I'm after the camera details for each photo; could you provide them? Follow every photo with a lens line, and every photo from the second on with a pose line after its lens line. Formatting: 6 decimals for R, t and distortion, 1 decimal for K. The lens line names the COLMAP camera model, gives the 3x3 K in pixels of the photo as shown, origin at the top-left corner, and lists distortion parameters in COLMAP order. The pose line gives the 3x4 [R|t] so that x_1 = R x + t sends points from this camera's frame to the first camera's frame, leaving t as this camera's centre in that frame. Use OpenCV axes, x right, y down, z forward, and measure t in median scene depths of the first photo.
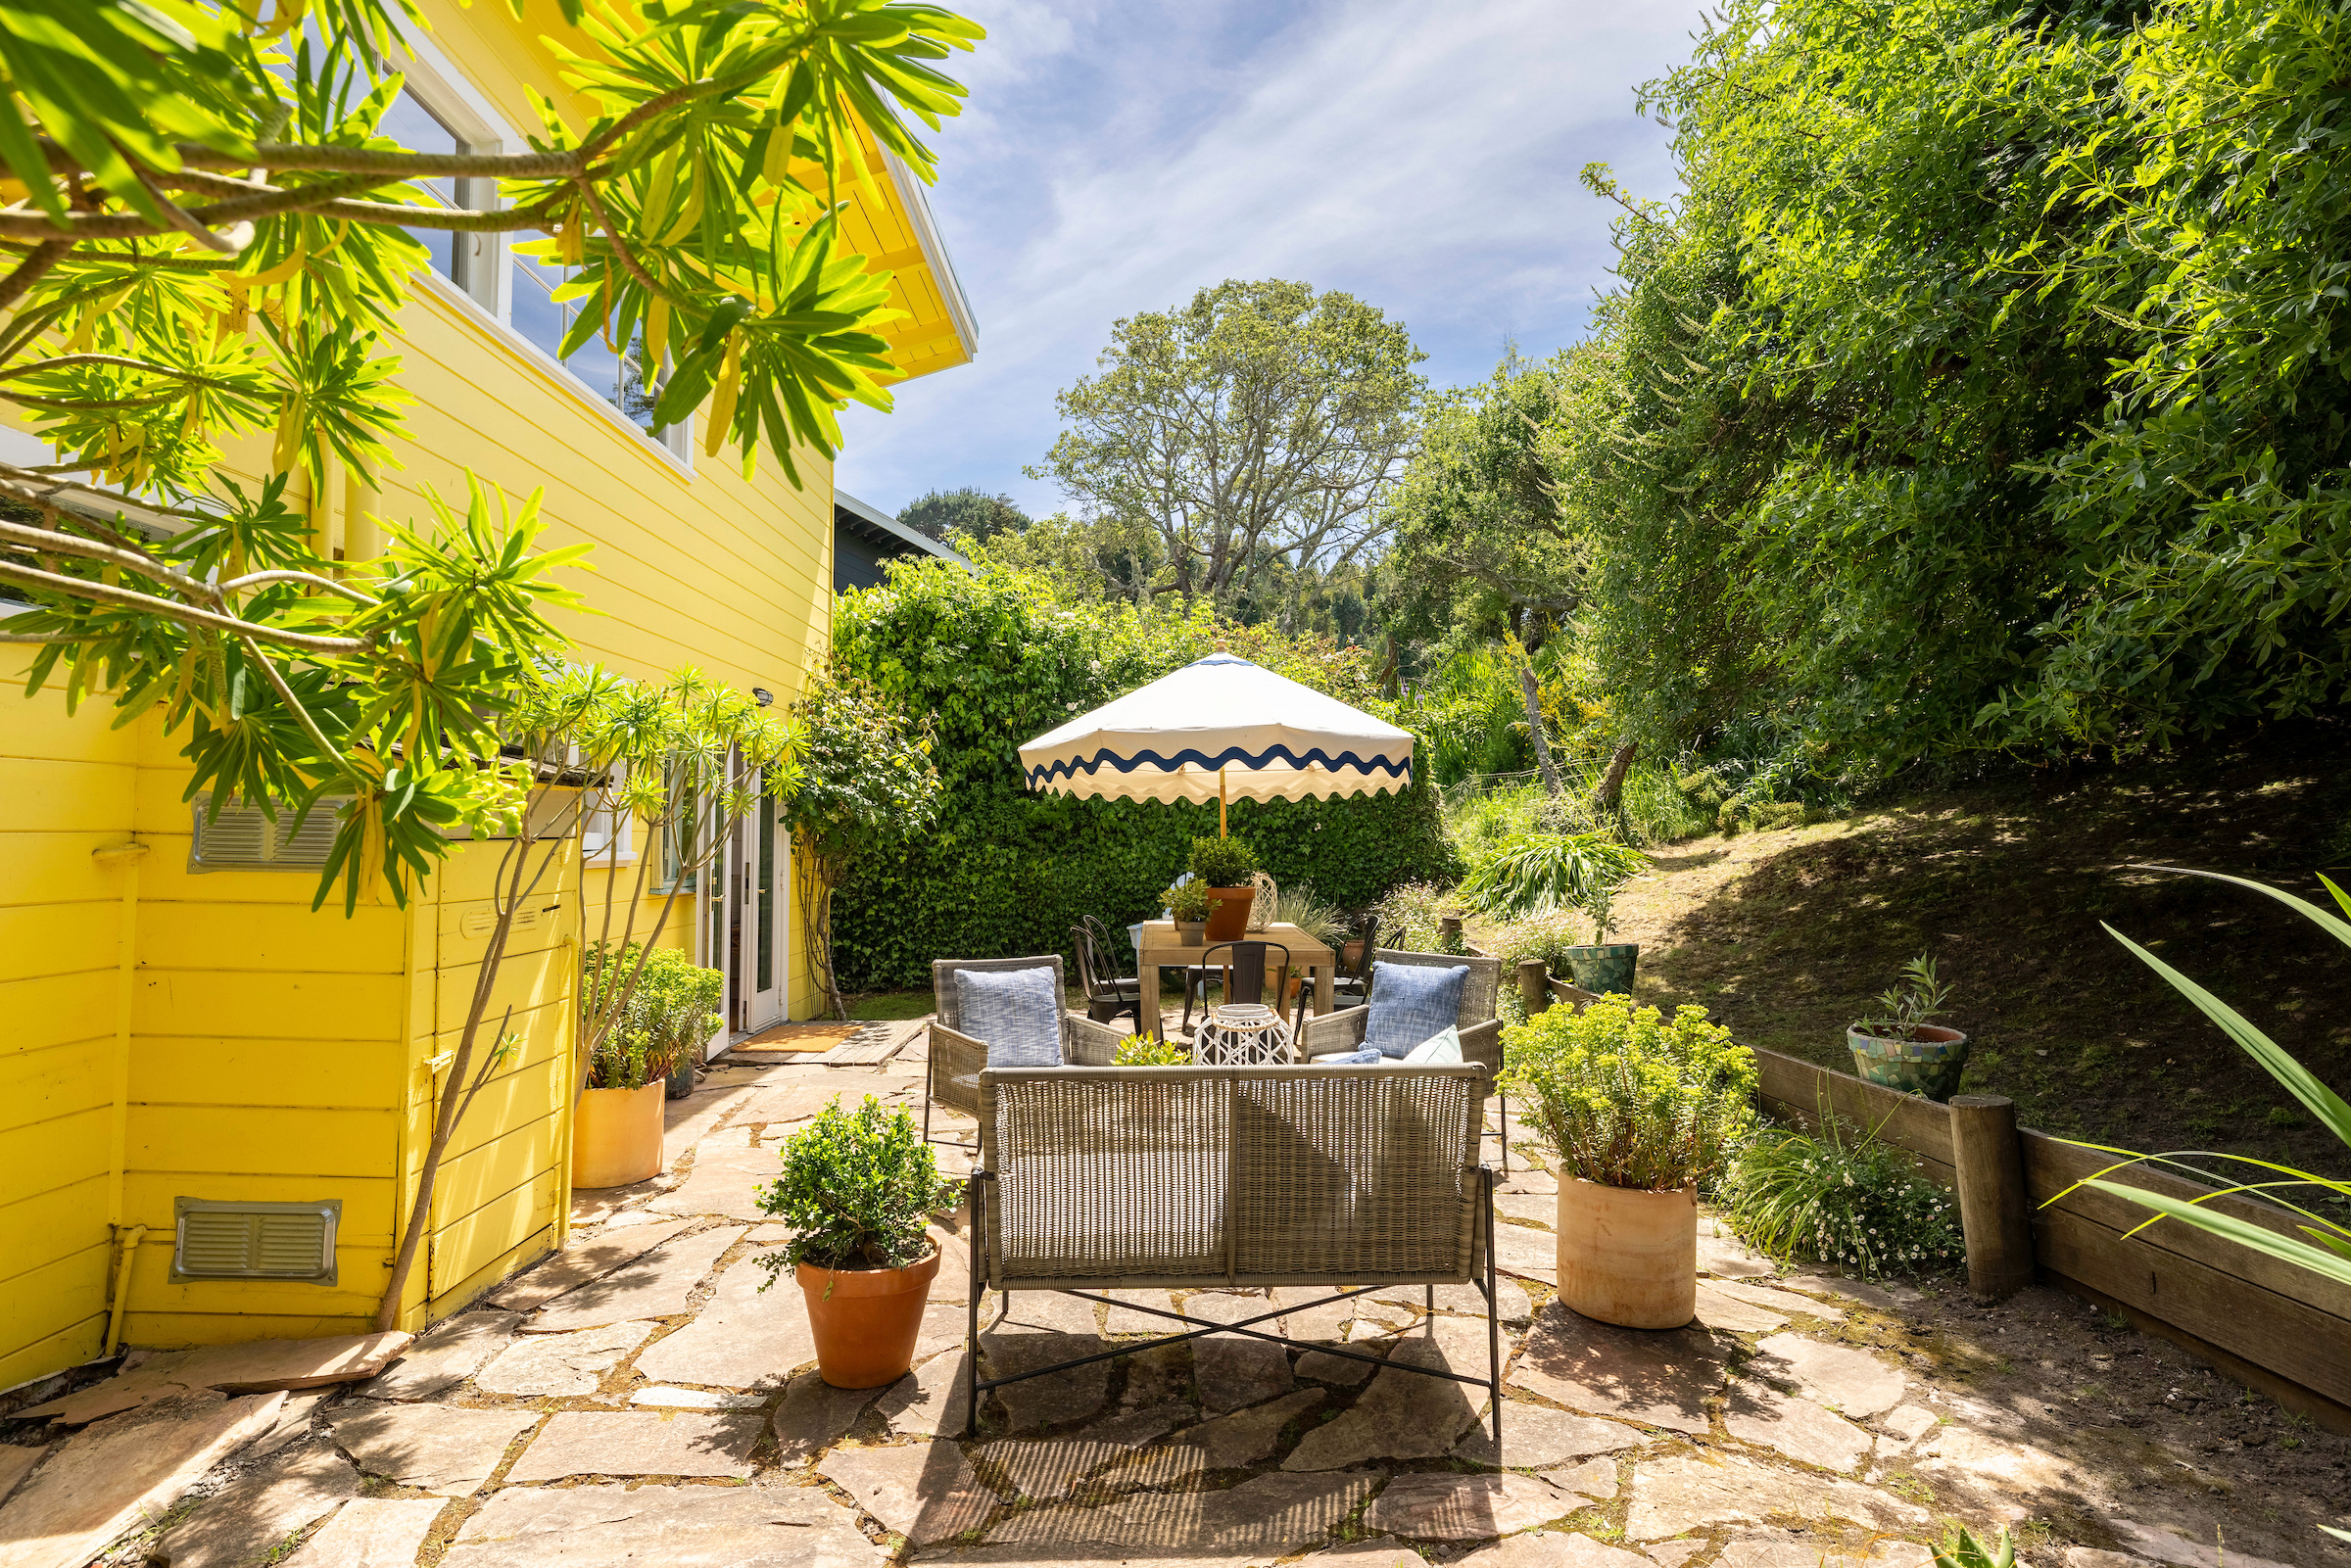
lens RADIAL K [[1165.8, 0, 1176.6], [0, 1165.8, 786.0], [0, 0, 1]] dist [-0.001058, 0.001533]
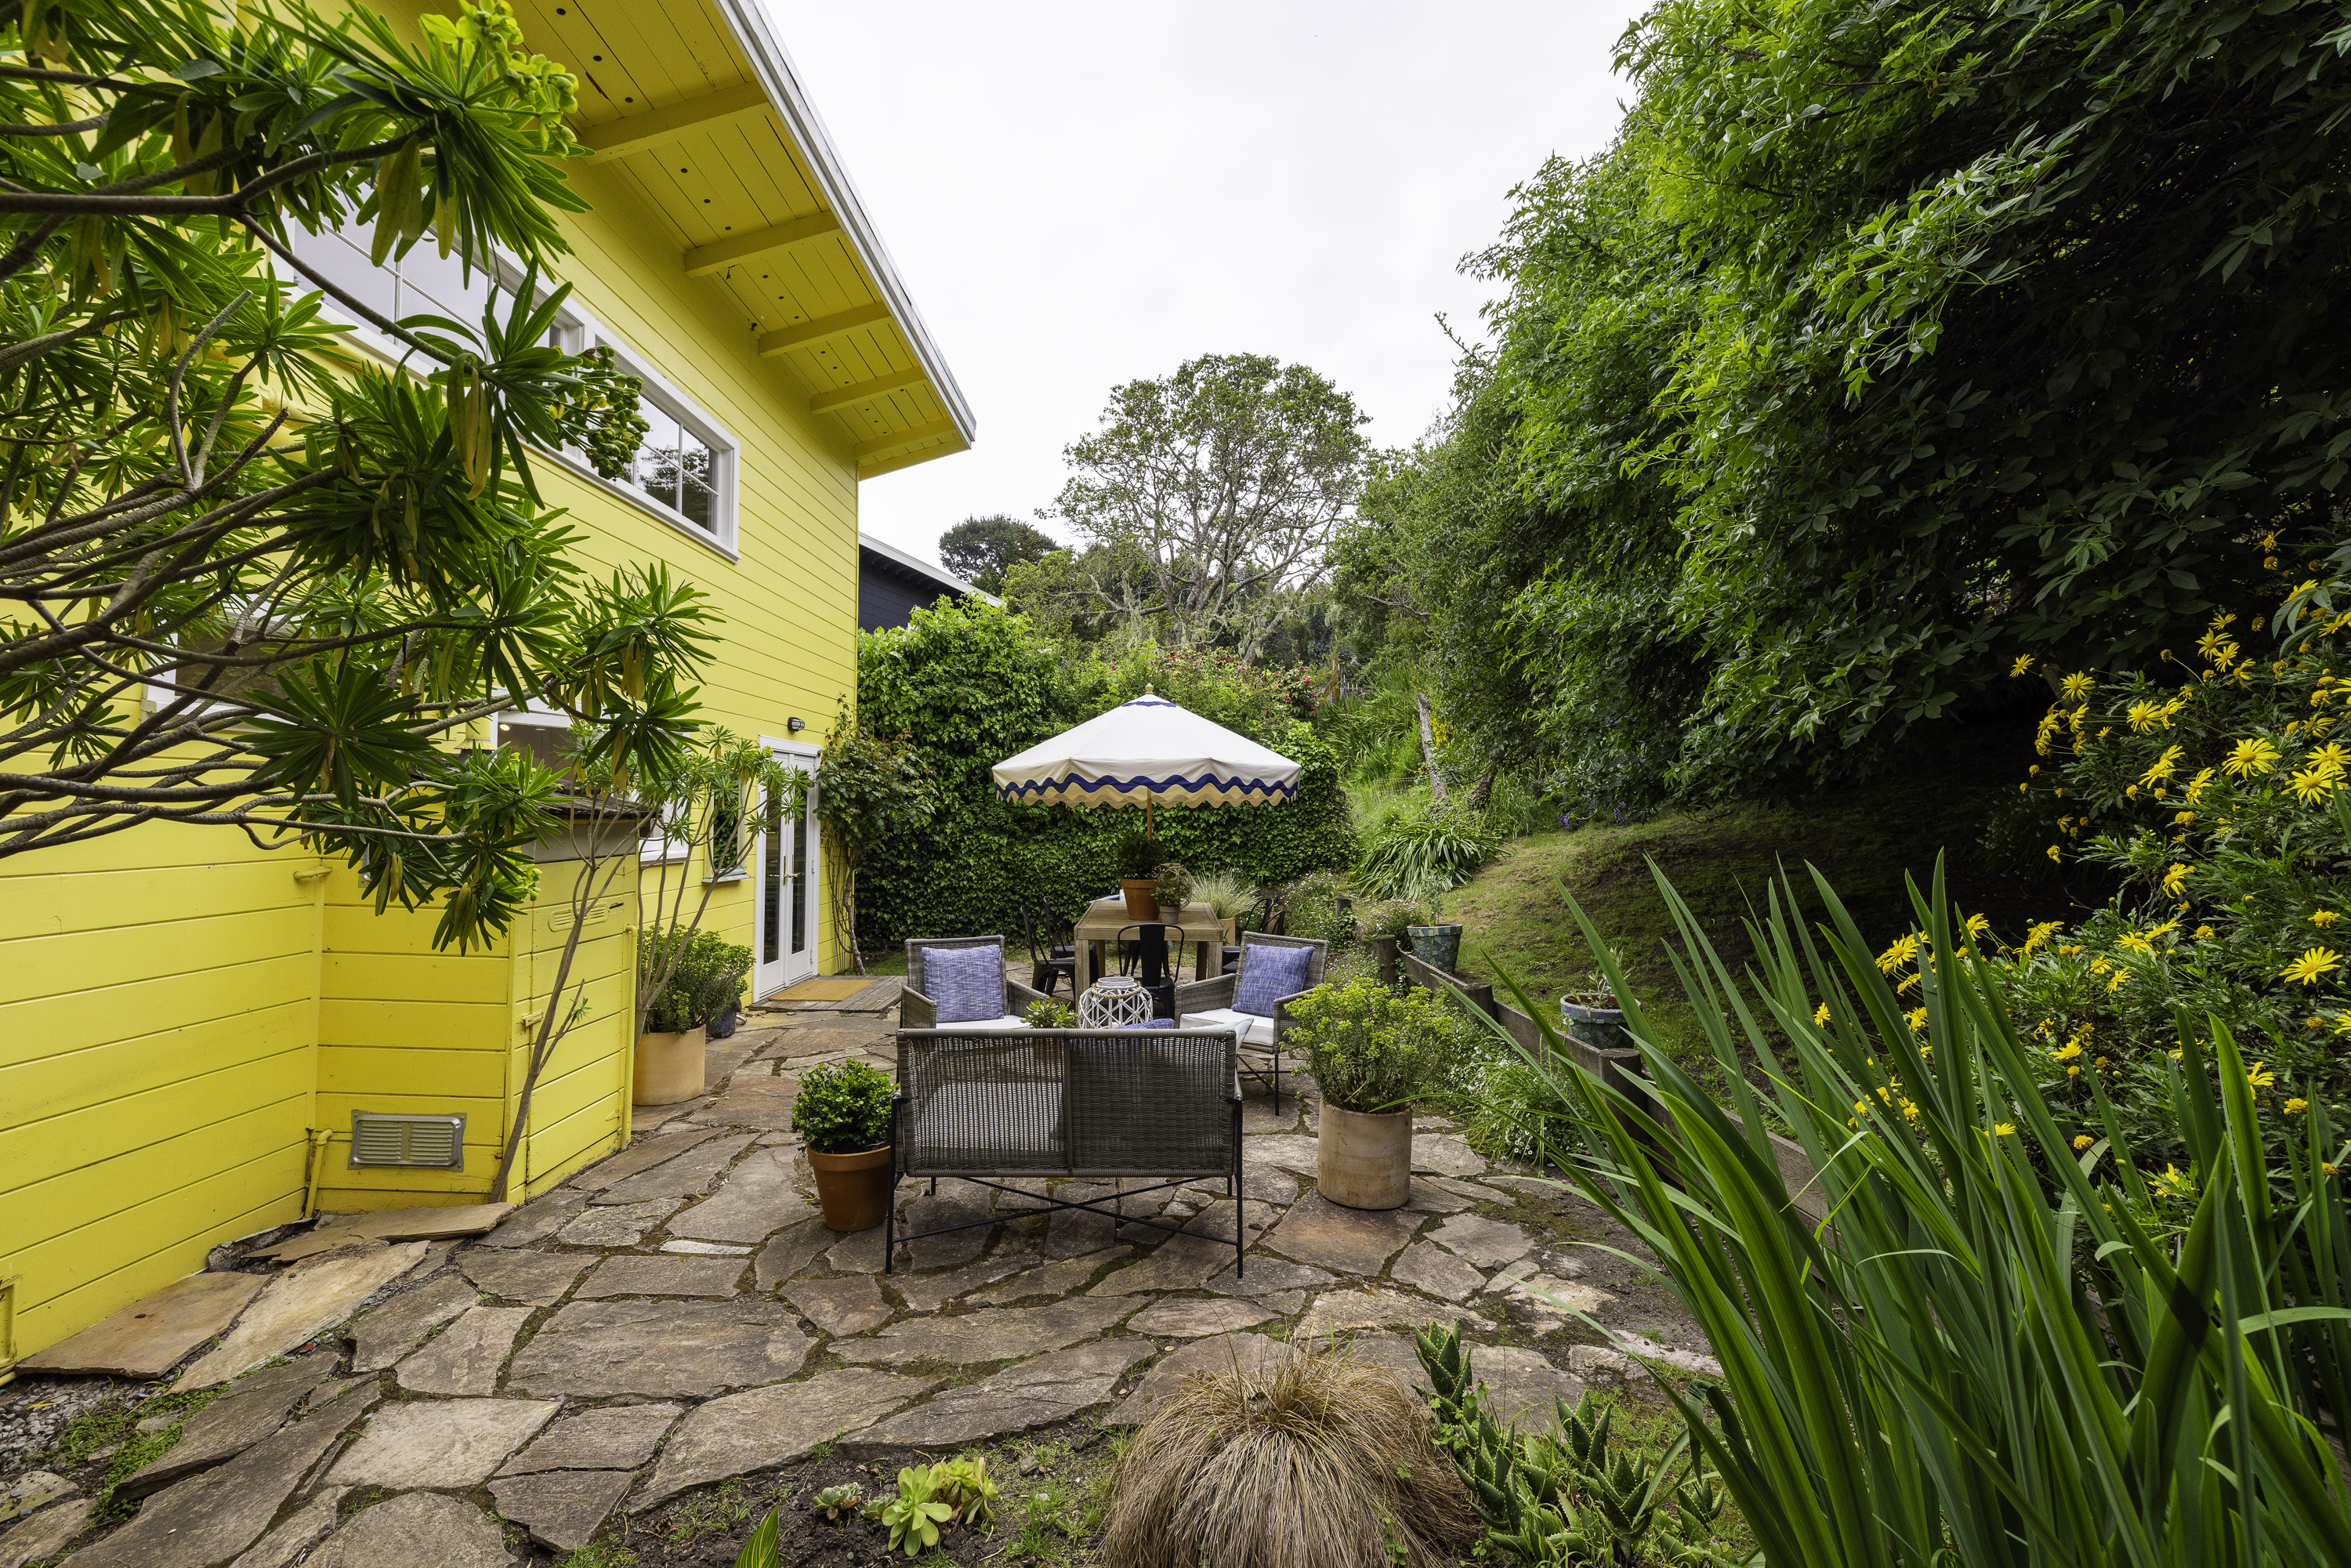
lens RADIAL K [[981.9, 0, 1171.1], [0, 981.9, 788.7], [0, 0, 1]] dist [0.002146, 0.000409]
pose [[0.999966, 0.007659, -0.002920, 0.144541], [-0.007599, 0.999771, 0.019996, -0.071217], [0.003073, -0.019974, 0.999796, -0.190571]]
